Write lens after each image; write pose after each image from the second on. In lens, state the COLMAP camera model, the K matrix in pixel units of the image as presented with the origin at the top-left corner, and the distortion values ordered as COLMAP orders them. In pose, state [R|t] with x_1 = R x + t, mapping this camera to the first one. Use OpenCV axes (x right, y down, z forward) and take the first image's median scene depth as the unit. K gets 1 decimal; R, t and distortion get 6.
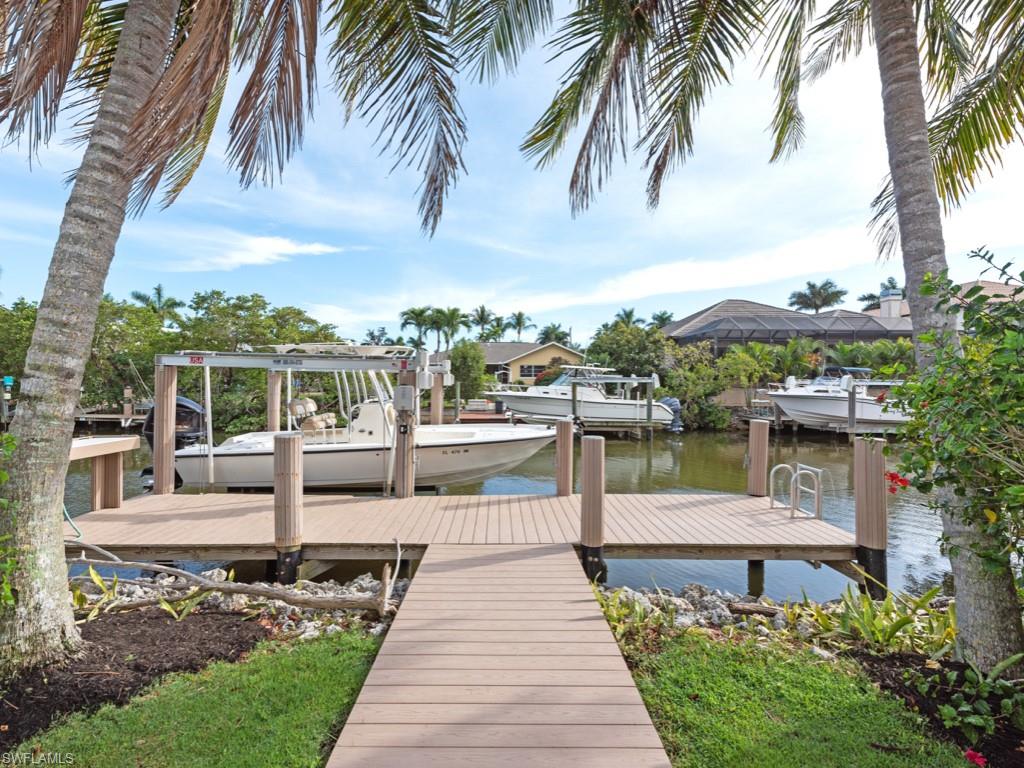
lens RADIAL K [[447.5, 0, 512.0], [0, 447.5, 384.0], [0, 0, 1]] dist [0.002398, 0.000111]
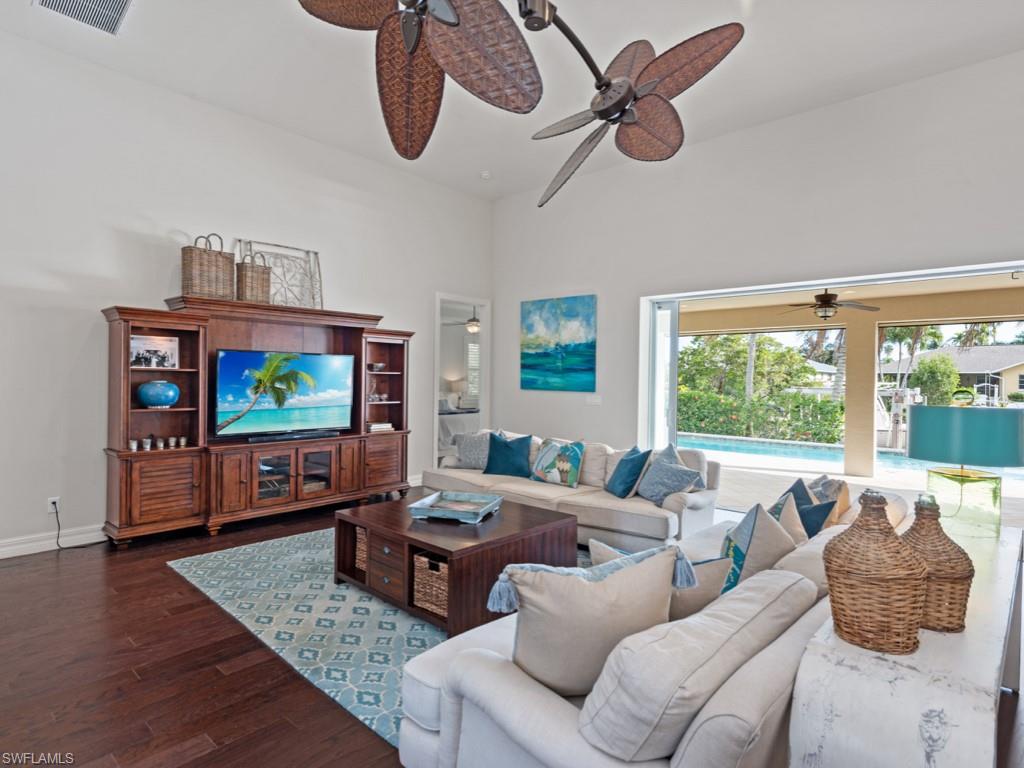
lens RADIAL K [[548.5, 0, 512.0], [0, 548.5, 384.0], [0, 0, 1]] dist [0.015130, -0.001411]
pose [[0.725233, 0.006833, -0.688470, 0.075980], [-0.011745, 0.999928, -0.002447, -0.018461], [0.688404, 0.009861, 0.725261, -0.657569]]
